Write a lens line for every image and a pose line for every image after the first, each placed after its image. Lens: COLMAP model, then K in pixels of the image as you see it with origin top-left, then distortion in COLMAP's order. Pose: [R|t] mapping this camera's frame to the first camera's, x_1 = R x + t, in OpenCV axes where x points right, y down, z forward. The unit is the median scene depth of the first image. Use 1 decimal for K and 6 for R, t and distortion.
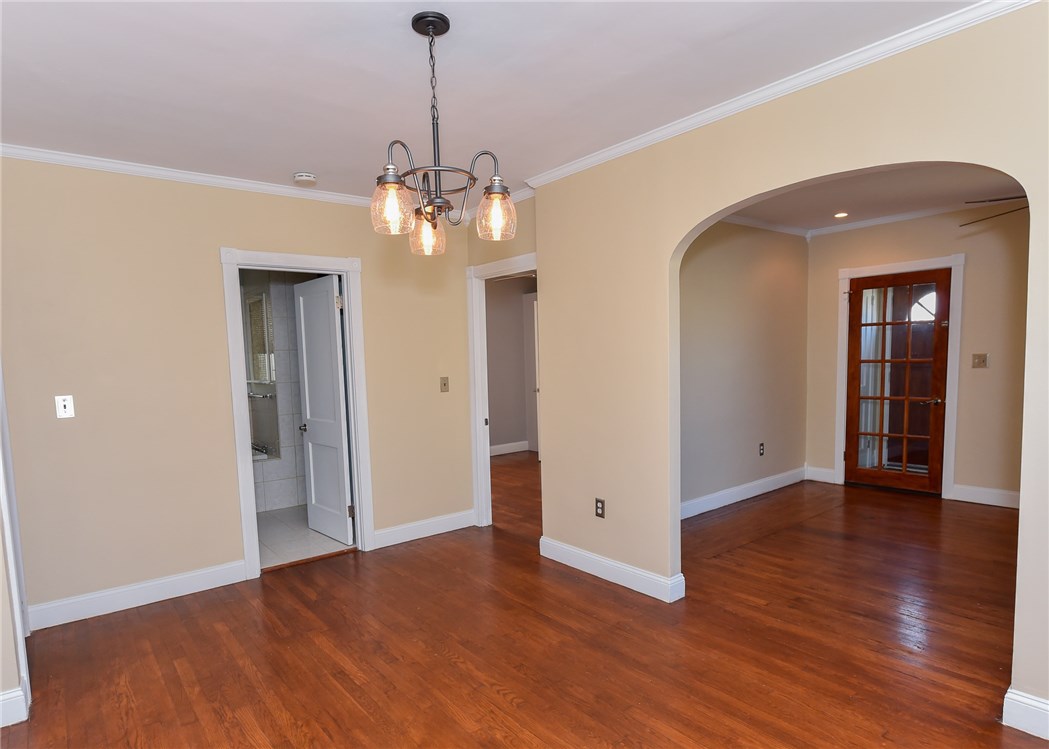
lens RADIAL K [[591.2, 0, 518.4], [0, 591.2, 388.6], [0, 0, 1]] dist [0.004820, 0.000896]
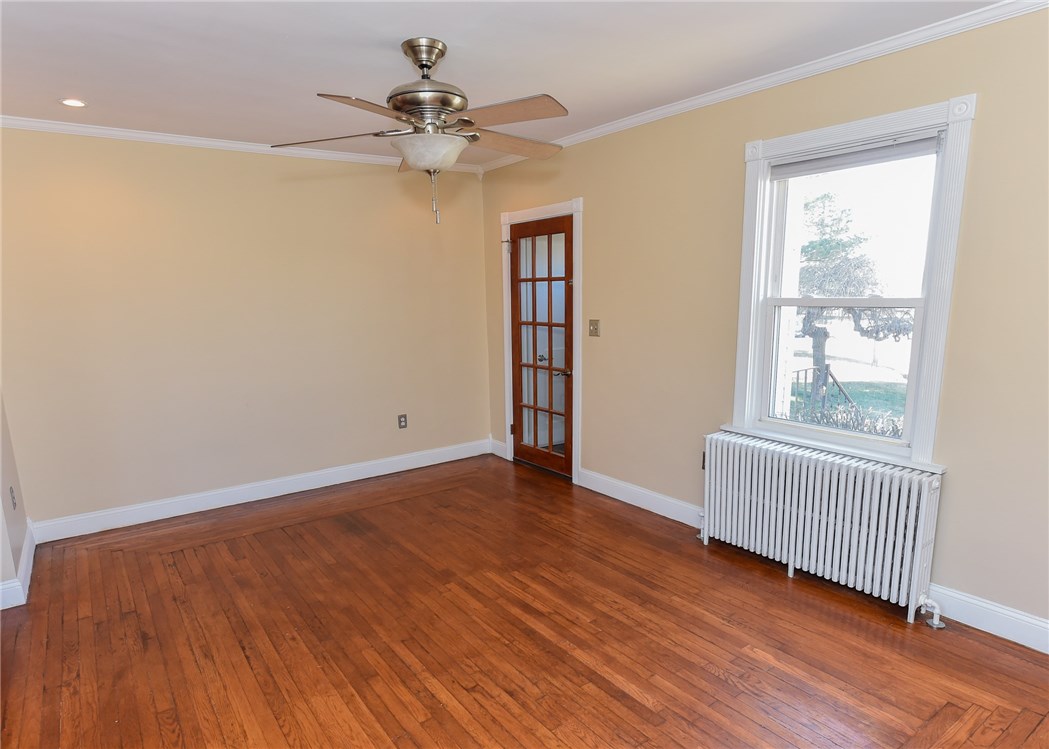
lens RADIAL K [[620.1, 0, 522.9], [0, 620.1, 405.4], [0, 0, 1]] dist [0.006364, 0.000902]
pose [[0.998875, 0.017580, -0.044046, 0.687442], [-0.011857, 0.991836, 0.126970, -0.046255], [0.045919, -0.126305, 0.990928, 0.096759]]
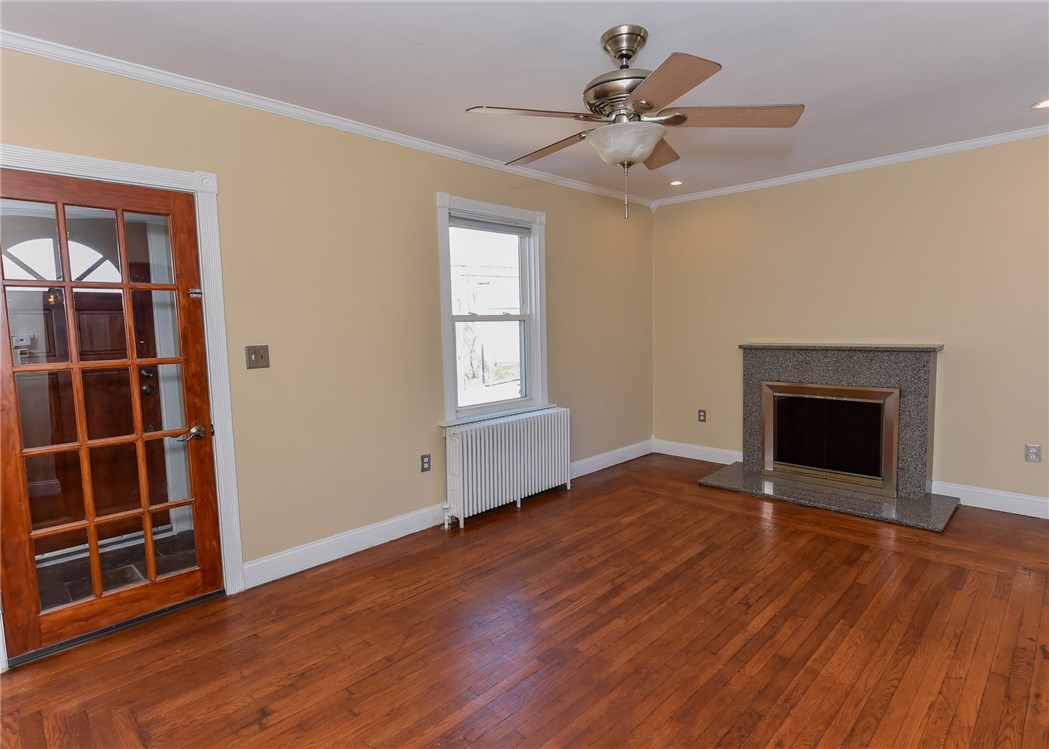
lens RADIAL K [[555.0, 0, 515.2], [0, 555.0, 375.6], [0, 0, 1]] dist [-0.005371, -0.000218]
pose [[-0.101357, -0.063413, 0.992827, 0.164894], [0.088119, 0.993472, 0.072450, -0.043877], [-0.990940, 0.094830, -0.095107, 0.760036]]
